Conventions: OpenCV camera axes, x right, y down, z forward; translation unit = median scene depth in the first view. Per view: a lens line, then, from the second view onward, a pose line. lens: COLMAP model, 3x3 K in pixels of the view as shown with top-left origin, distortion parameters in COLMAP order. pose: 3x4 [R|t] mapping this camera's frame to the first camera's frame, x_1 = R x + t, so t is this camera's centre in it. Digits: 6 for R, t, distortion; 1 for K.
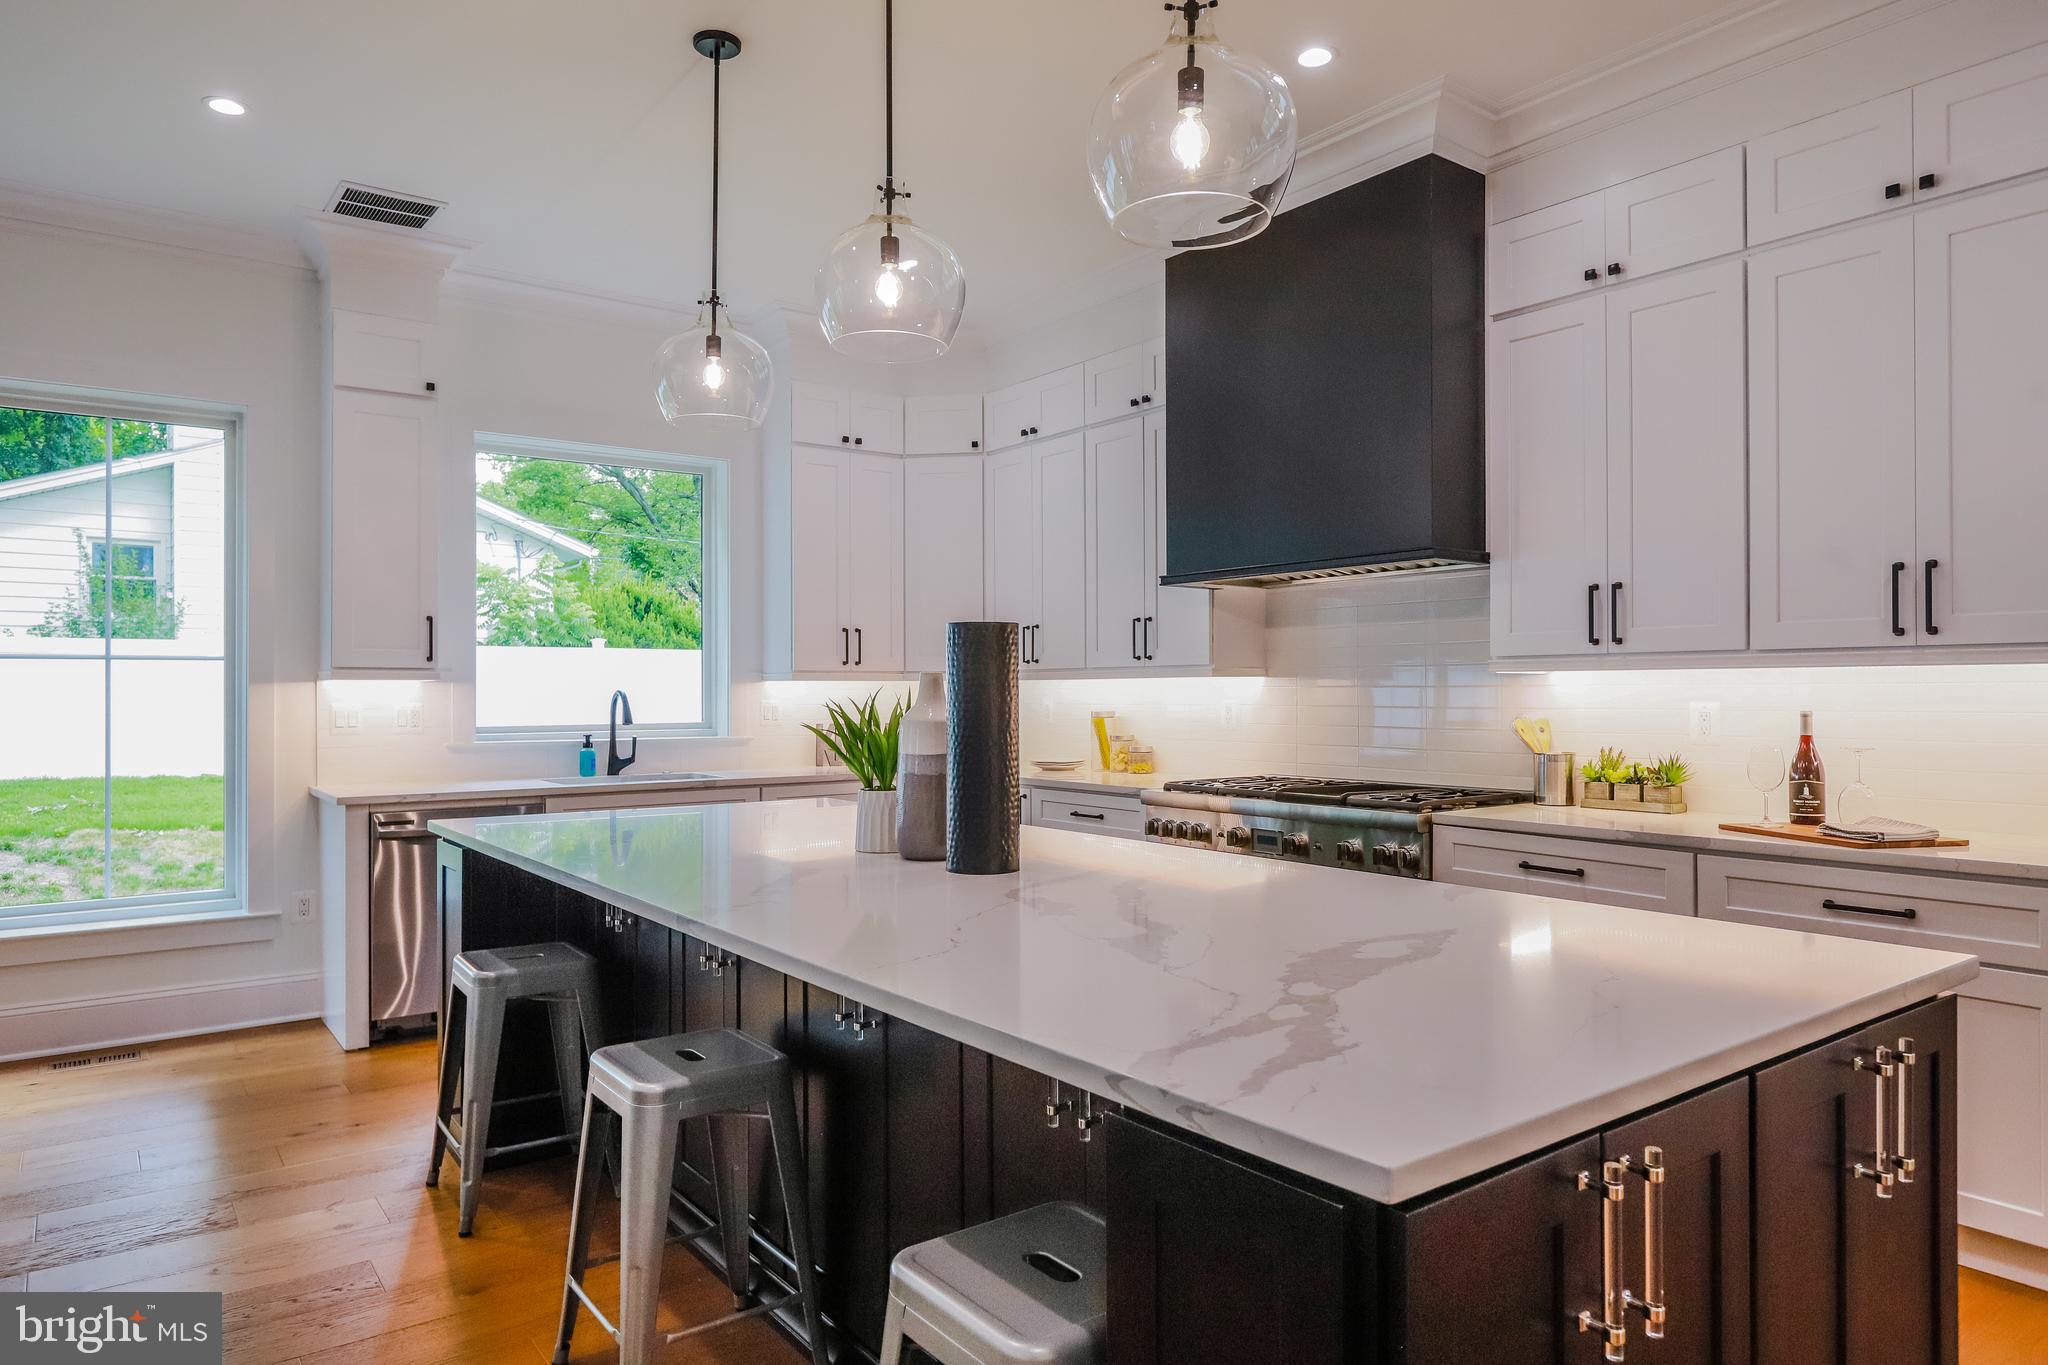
lens RADIAL K [[1256.7, 0, 1024.0], [0, 1256.7, 682.5], [0, 0, 1]] dist [-0.017888, 0.000049]
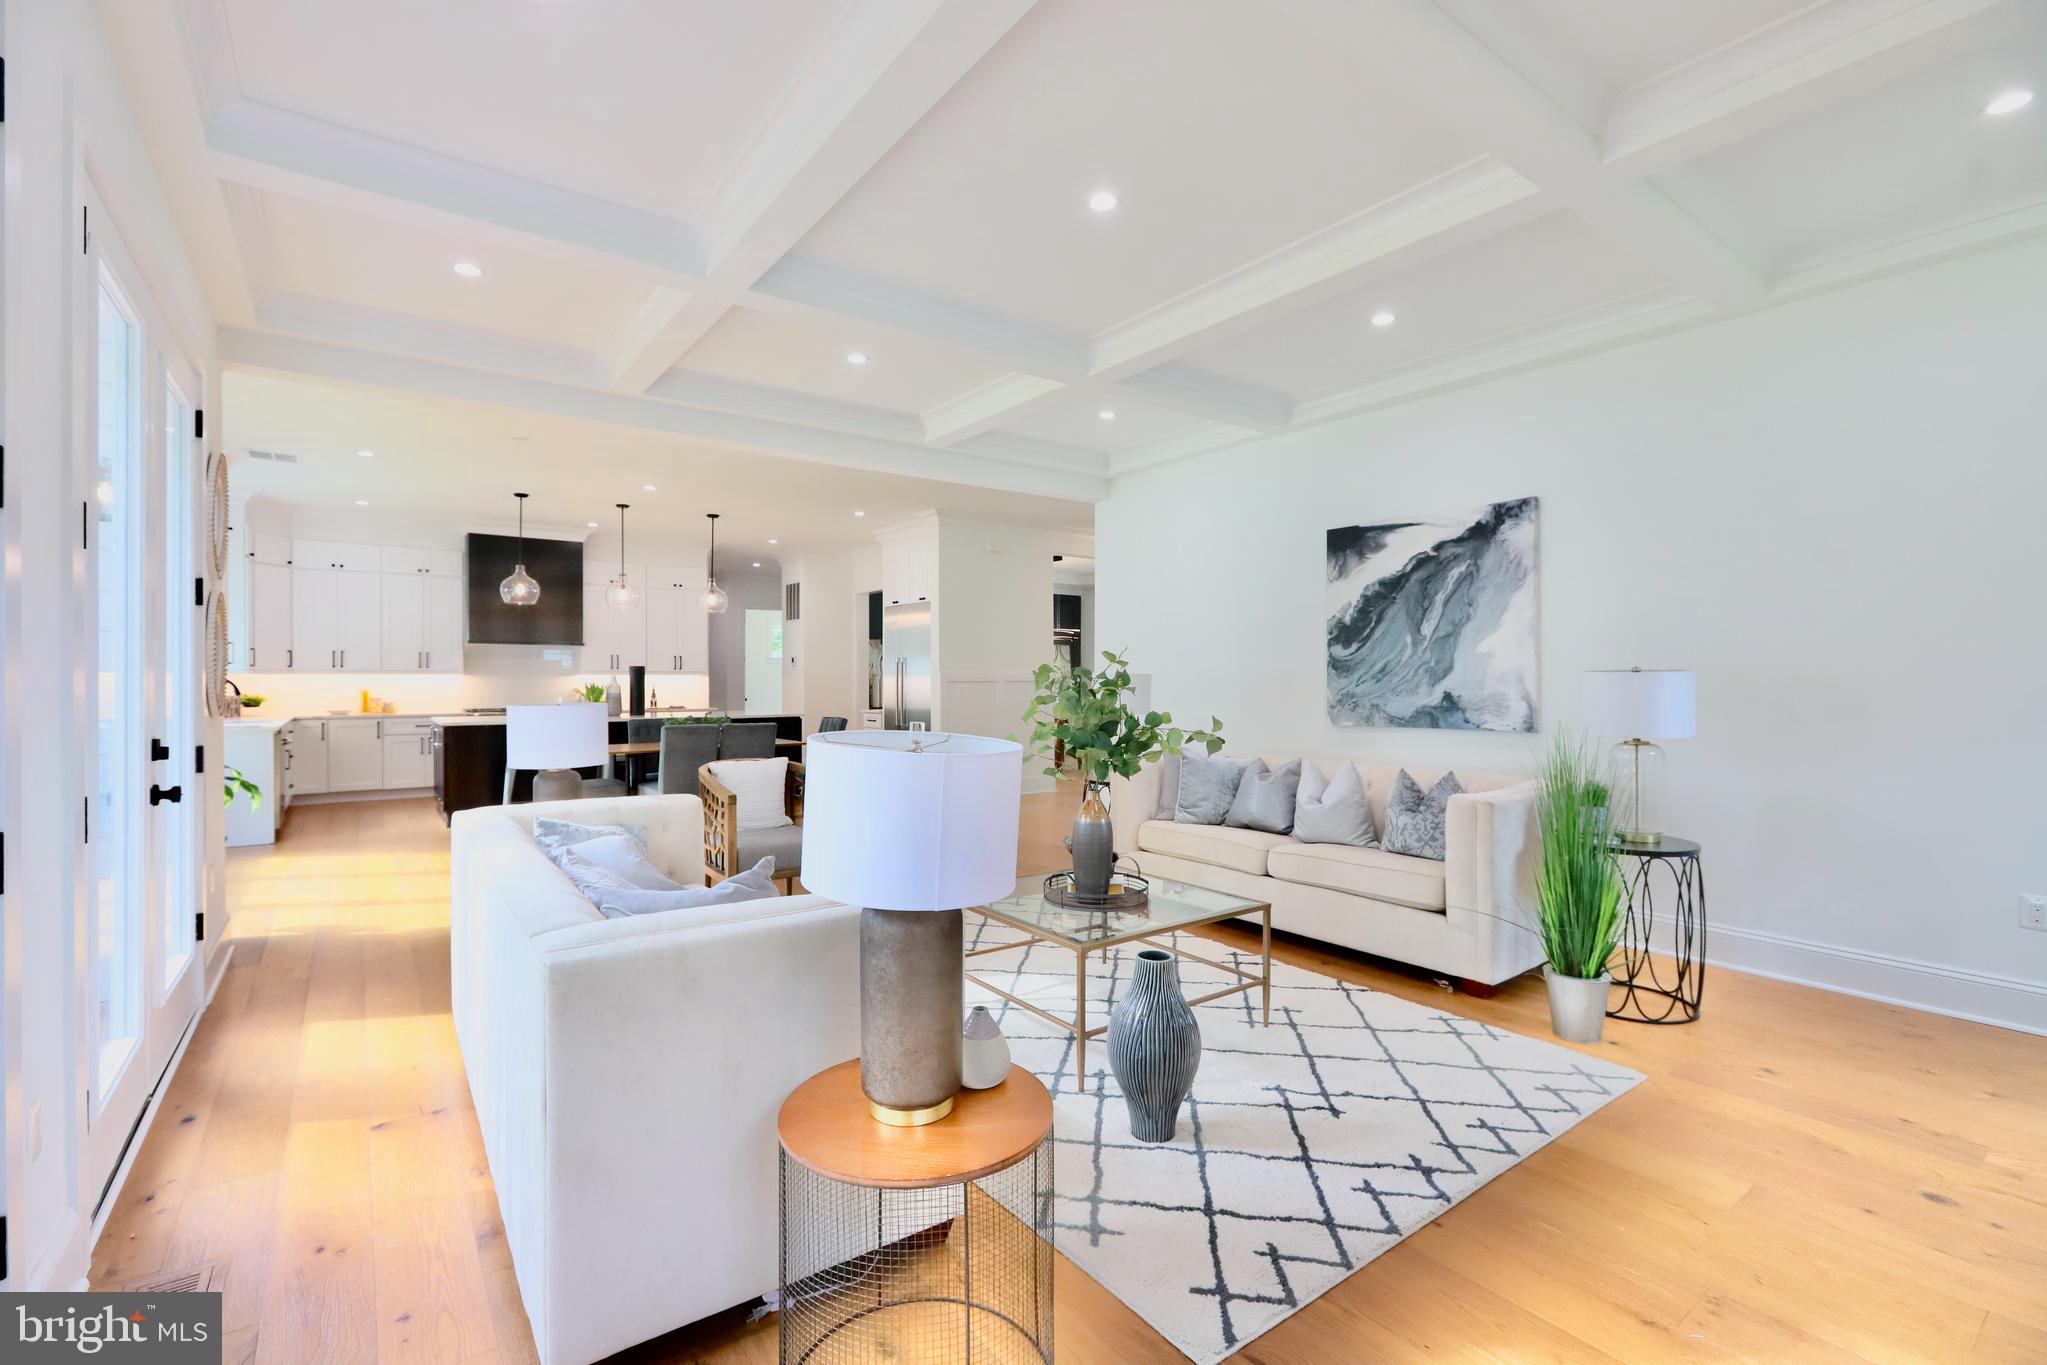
lens RADIAL K [[908.4, 0, 1001.5], [0, 908.4, 684.3], [0, 0, 1]] dist [-0.001383, 0.000016]
pose [[0.016915, -0.003543, 0.999851, -1.890060], [-0.006558, 0.999972, 0.003654, 0.001631], [-0.999835, -0.006619, 0.016891, -0.263175]]
